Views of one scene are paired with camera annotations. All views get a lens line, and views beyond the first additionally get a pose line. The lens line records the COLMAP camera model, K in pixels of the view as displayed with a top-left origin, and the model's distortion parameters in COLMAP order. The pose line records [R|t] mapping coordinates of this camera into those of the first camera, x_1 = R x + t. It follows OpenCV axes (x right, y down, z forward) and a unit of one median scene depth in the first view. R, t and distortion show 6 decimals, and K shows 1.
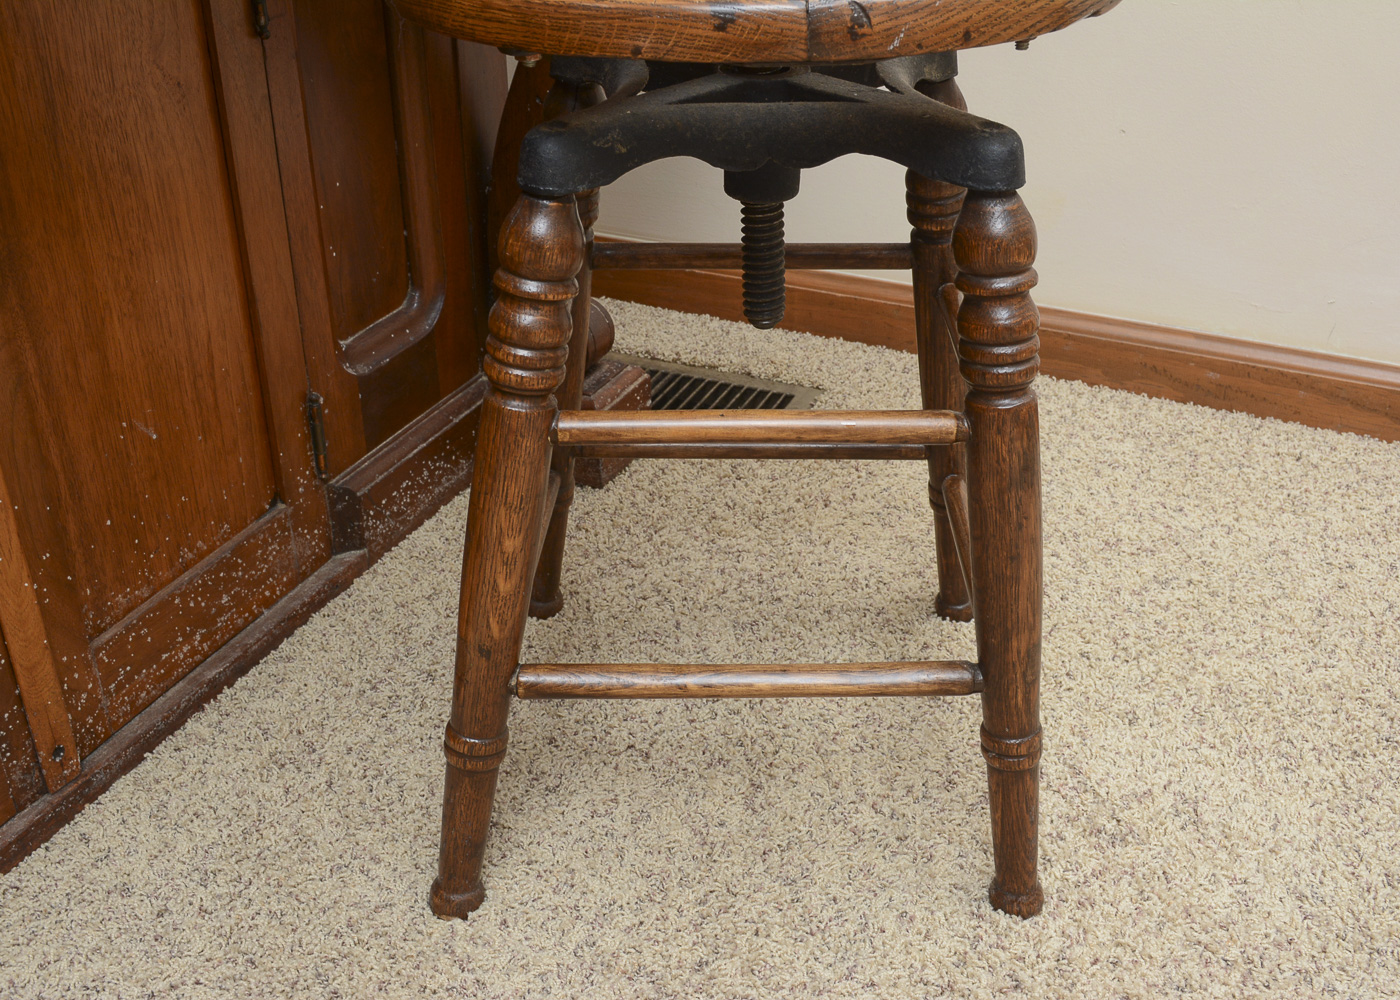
lens RADIAL K [[1494.9, 0, 695.5], [0, 1494.9, 493.5], [0, 0, 1]] dist [-0.065341, 0.000000]
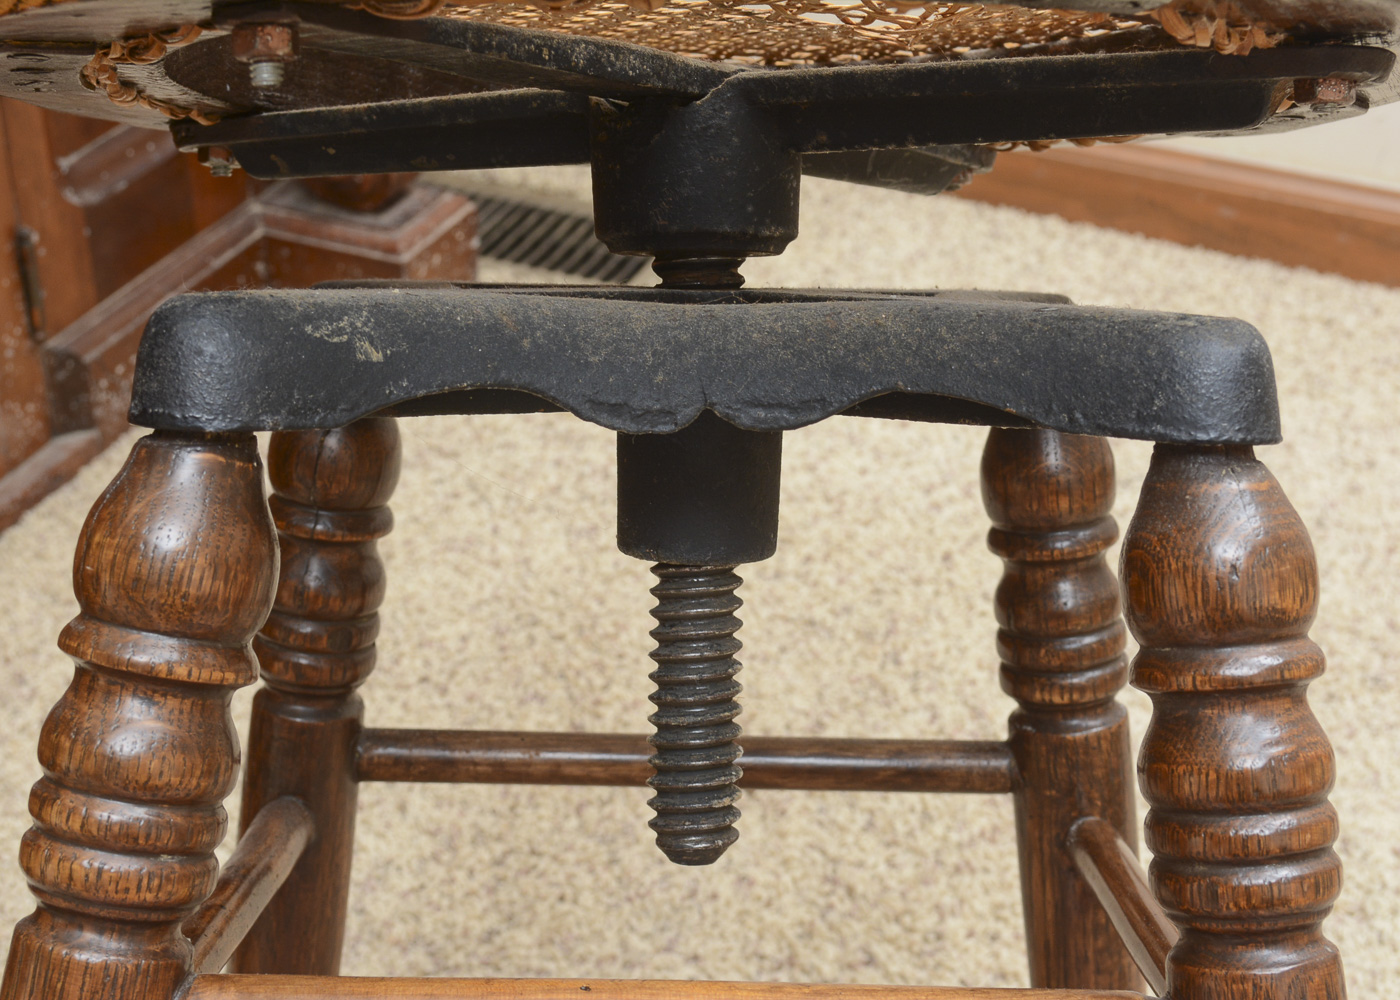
lens RADIAL K [[2259.4, 0, 700.4], [0, 2259.4, 493.2], [0, 0, 1]] dist [-0.006739, 0.000000]
pose [[0.999731, 0.007877, 0.021822, 0.077408], [-0.009113, 0.998324, 0.057144, -0.000176], [-0.021335, -0.057327, 0.998127, -0.205897]]
